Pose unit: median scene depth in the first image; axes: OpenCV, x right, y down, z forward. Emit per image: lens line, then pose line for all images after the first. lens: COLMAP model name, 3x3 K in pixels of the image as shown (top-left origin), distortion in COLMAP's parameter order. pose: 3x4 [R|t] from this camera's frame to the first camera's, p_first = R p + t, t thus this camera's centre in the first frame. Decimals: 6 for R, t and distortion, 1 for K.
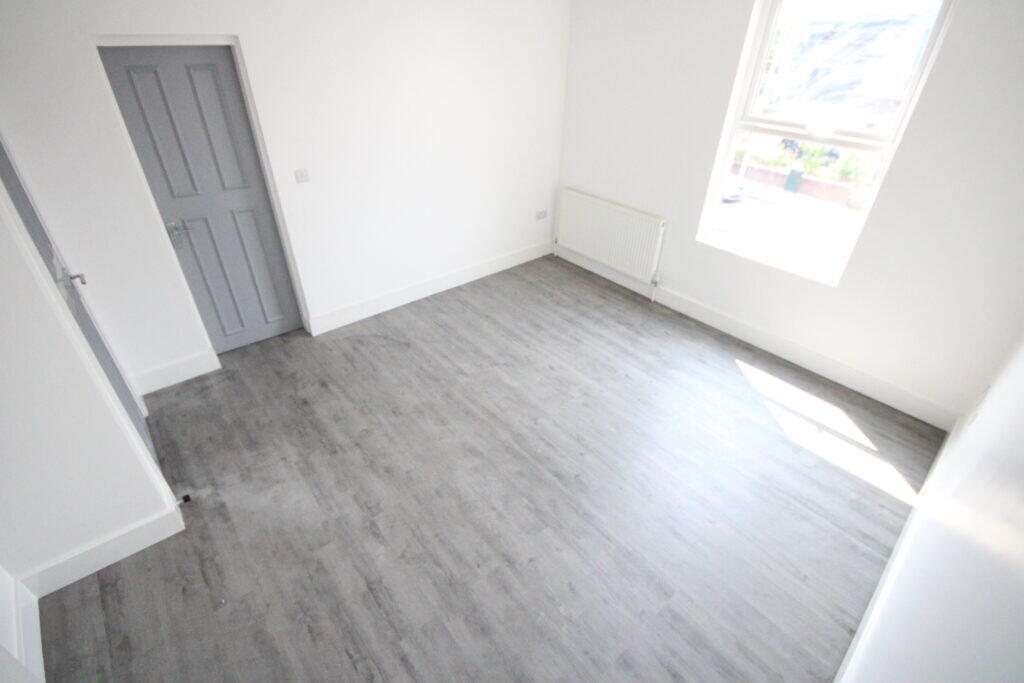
lens RADIAL K [[474.5, 0, 518.8], [0, 474.5, 334.6], [0, 0, 1]] dist [0.002080, 0.000752]
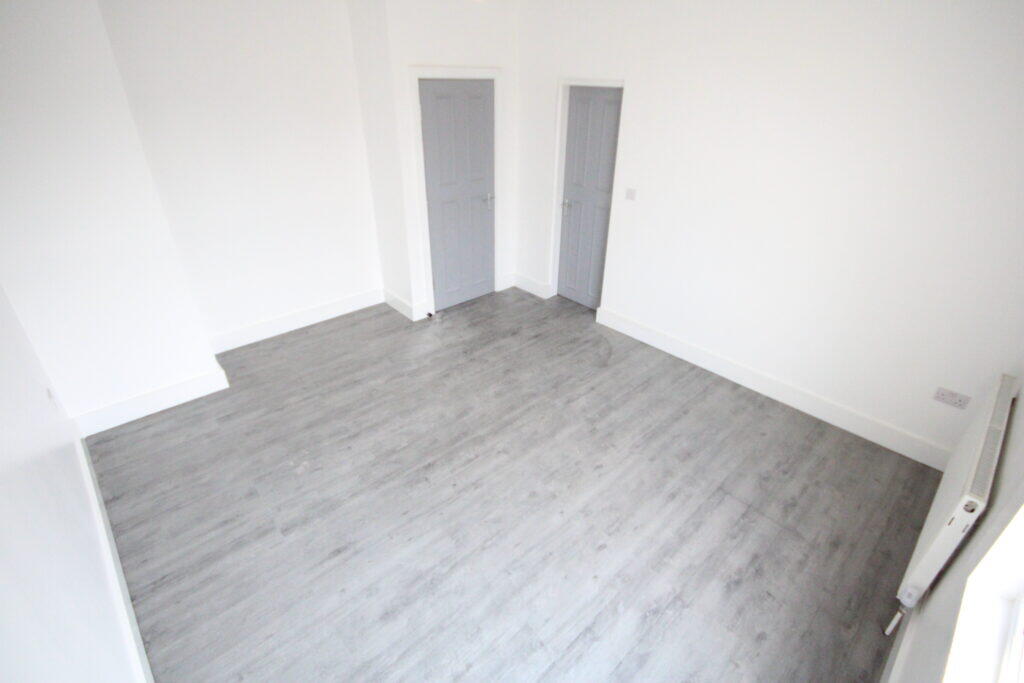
lens RADIAL K [[474.5, 0, 518.8], [0, 474.5, 334.6], [0, 0, 1]] dist [0.002080, 0.000752]
pose [[0.036717, 0.456964, -0.888727, 0.766546], [-0.562001, 0.744808, 0.359746, -0.352636], [0.826321, 0.486257, 0.284161, 0.621100]]
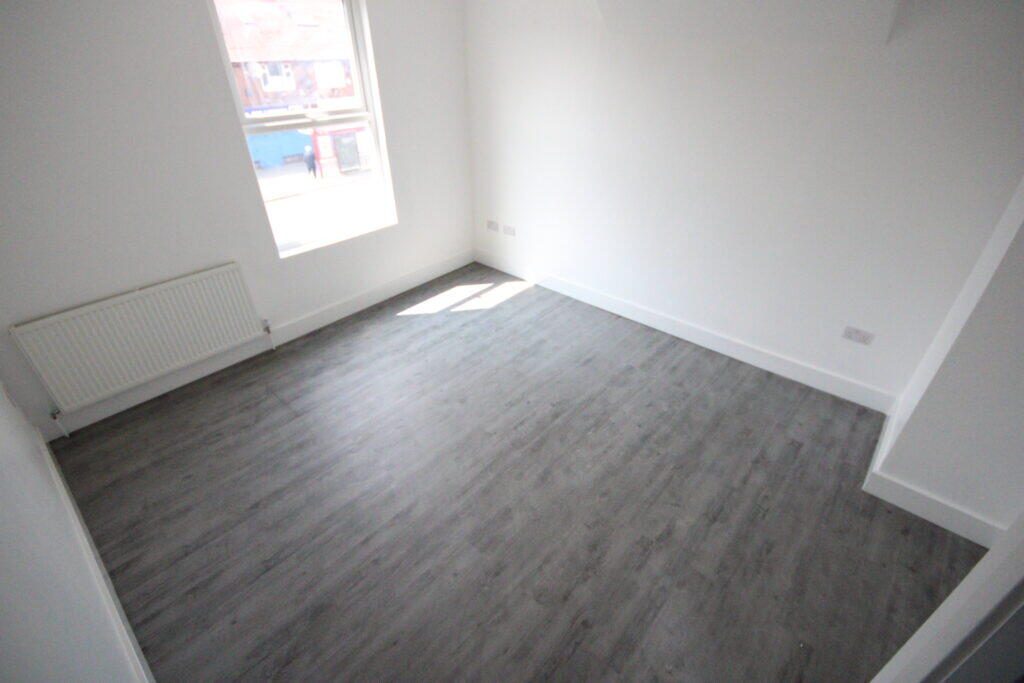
lens RADIAL K [[474.5, 0, 518.8], [0, 474.5, 334.6], [0, 0, 1]] dist [0.002080, 0.000752]
pose [[-0.132492, -0.555447, 0.820929, -0.644929], [0.532024, 0.658957, 0.531720, -0.431690], [-0.836299, 0.507202, 0.208204, 0.629350]]
